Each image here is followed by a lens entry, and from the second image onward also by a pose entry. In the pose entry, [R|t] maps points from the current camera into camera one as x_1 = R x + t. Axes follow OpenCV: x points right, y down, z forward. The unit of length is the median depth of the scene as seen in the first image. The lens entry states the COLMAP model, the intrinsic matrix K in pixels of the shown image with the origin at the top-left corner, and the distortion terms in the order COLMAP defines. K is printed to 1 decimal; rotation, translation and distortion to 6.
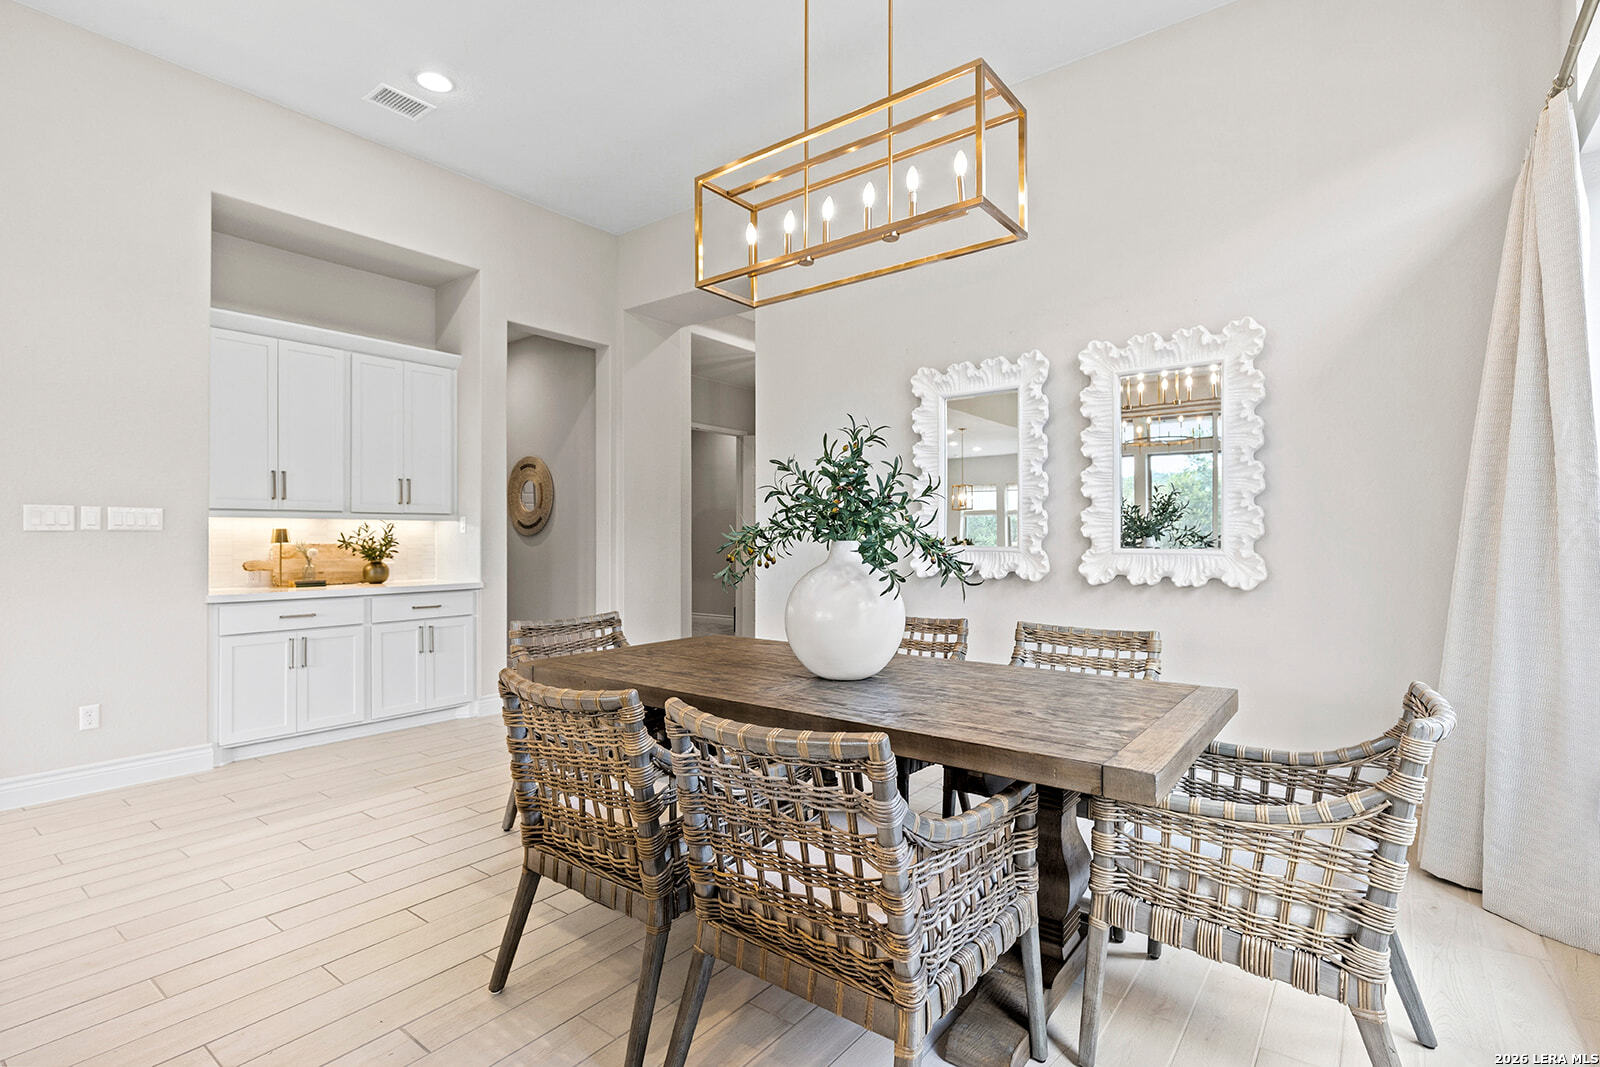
lens RADIAL K [[747.6, 0, 807.5], [0, 747.6, 542.1], [0, 0, 1]] dist [0.010696, 0.000055]
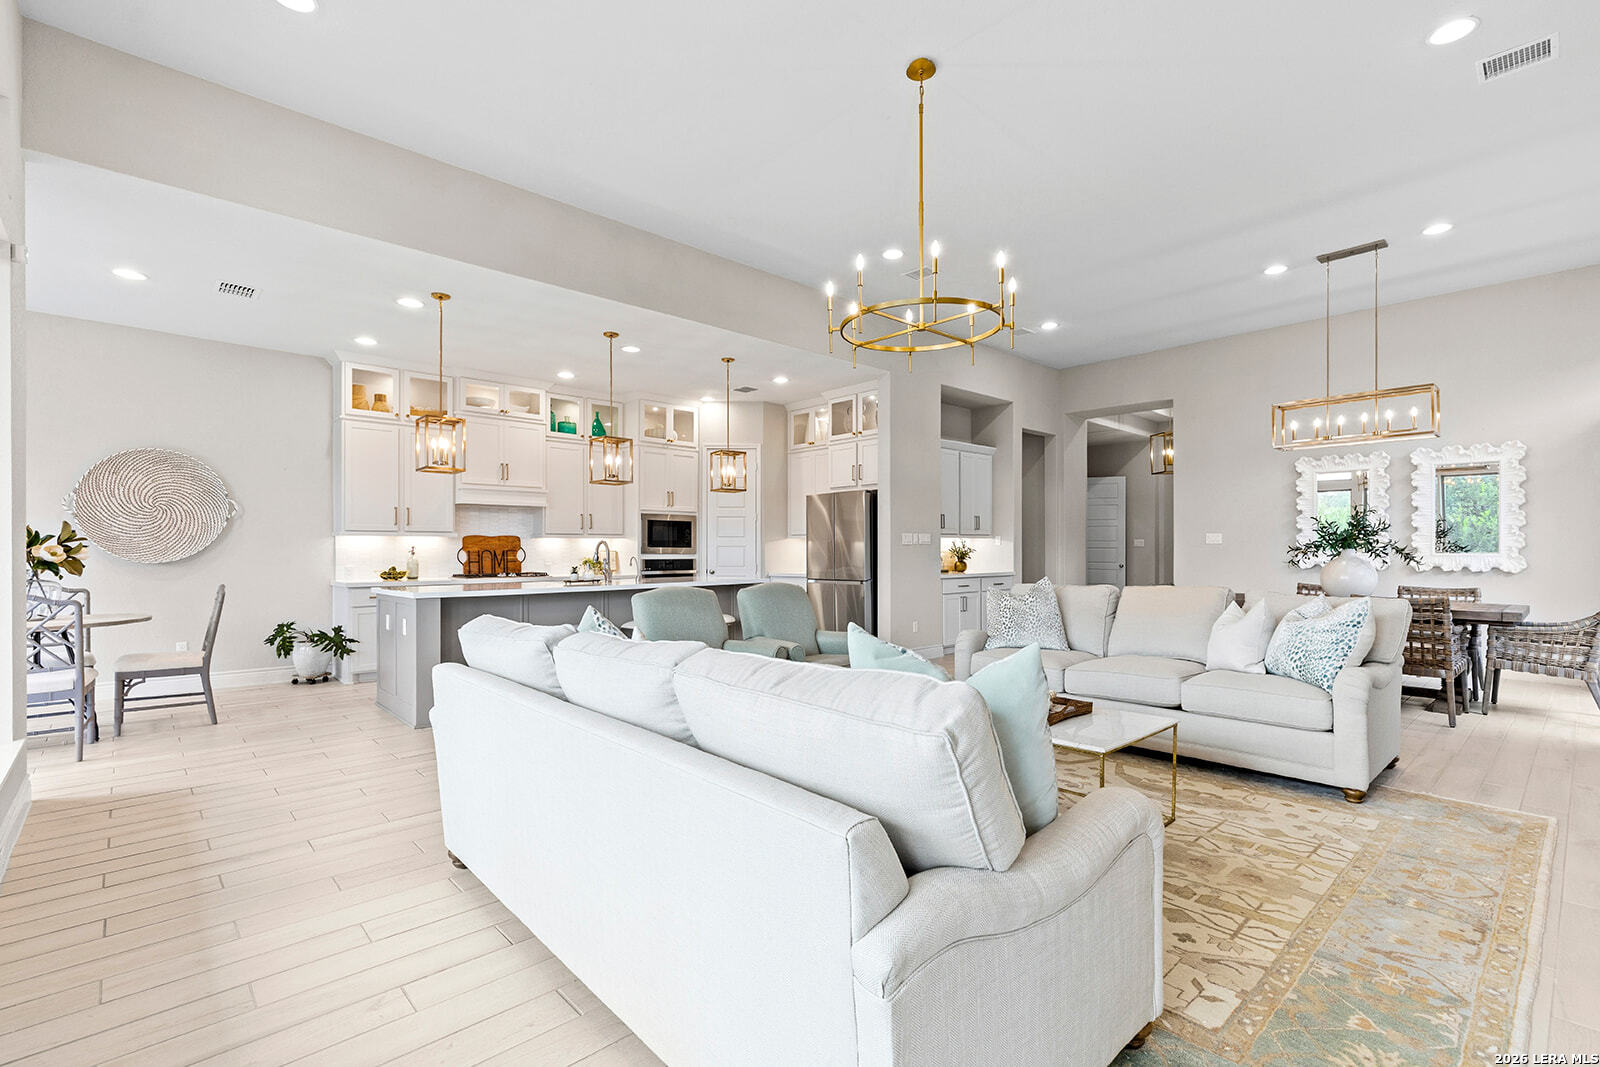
lens RADIAL K [[717.8, 0, 803.4], [0, 717.8, 553.2], [0, 0, 1]] dist [0.008967, -0.000377]
pose [[0.986034, 0.001949, -0.166533, -0.837042], [-0.001841, 0.999998, 0.000806, 0.009558], [0.166535, -0.000488, 0.986035, -1.064245]]
